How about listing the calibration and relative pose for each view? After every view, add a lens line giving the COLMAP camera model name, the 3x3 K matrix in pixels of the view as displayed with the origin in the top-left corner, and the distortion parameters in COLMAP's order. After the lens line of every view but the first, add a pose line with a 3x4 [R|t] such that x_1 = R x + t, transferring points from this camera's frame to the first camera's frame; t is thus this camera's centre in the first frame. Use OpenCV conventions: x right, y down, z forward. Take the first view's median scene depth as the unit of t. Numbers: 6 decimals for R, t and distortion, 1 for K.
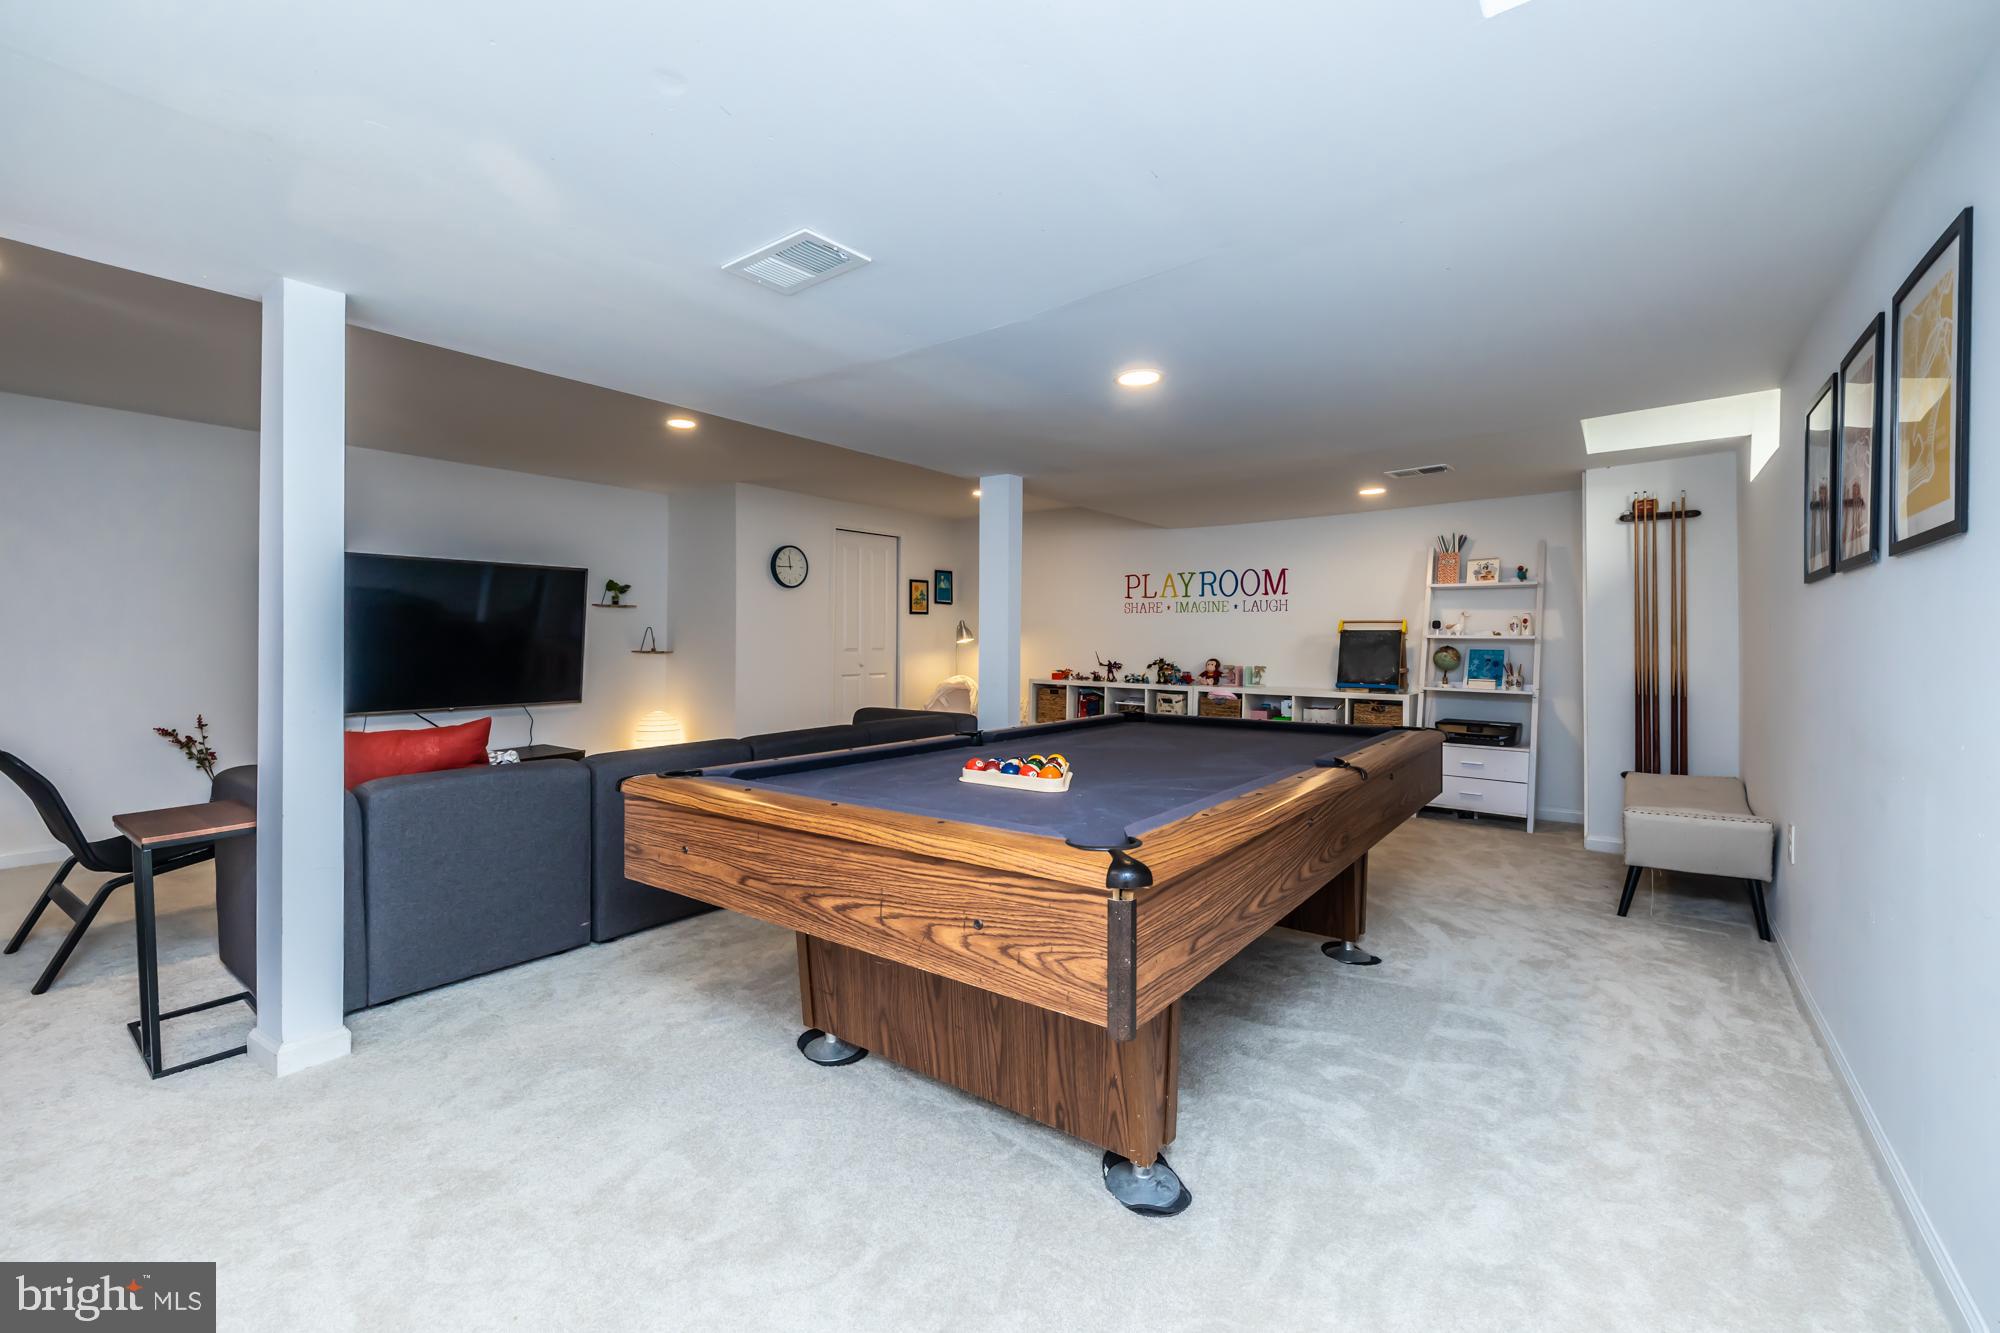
lens RADIAL K [[845.5, 0, 996.7], [0, 845.5, 645.8], [0, 0, 1]] dist [-0.000036, 0.000141]
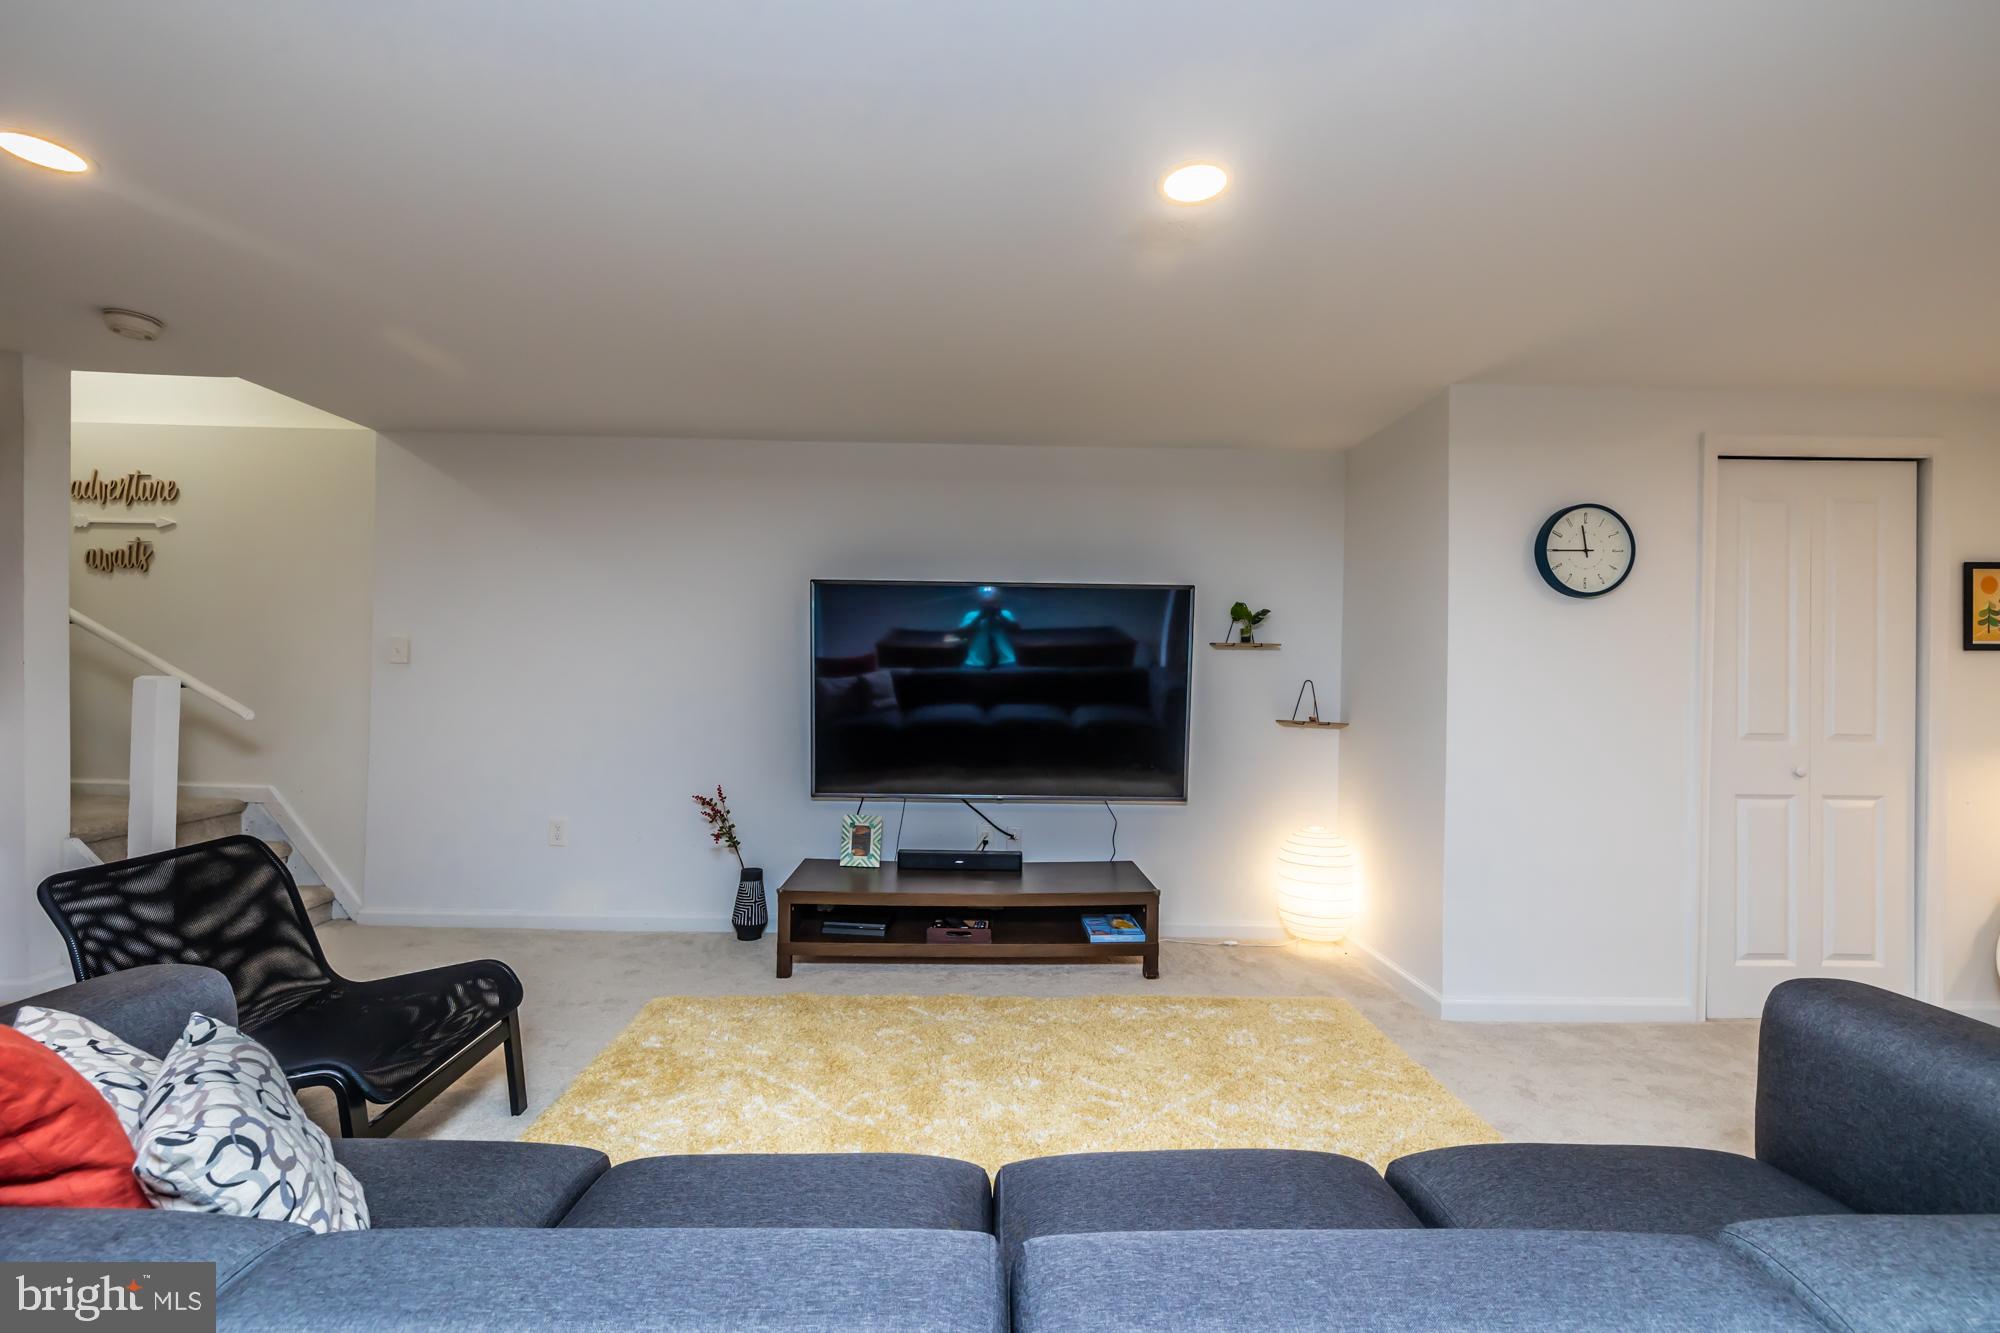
lens RADIAL K [[845.5, 0, 1001.3], [0, 845.5, 673.3], [0, 0, 1]] dist [-0.000036, 0.000141]
pose [[0.610423, 0.002084, -0.792073, -0.078593], [-0.020920, 0.999690, -0.013492, -0.015515], [0.791799, 0.024806, 0.610277, 0.490906]]
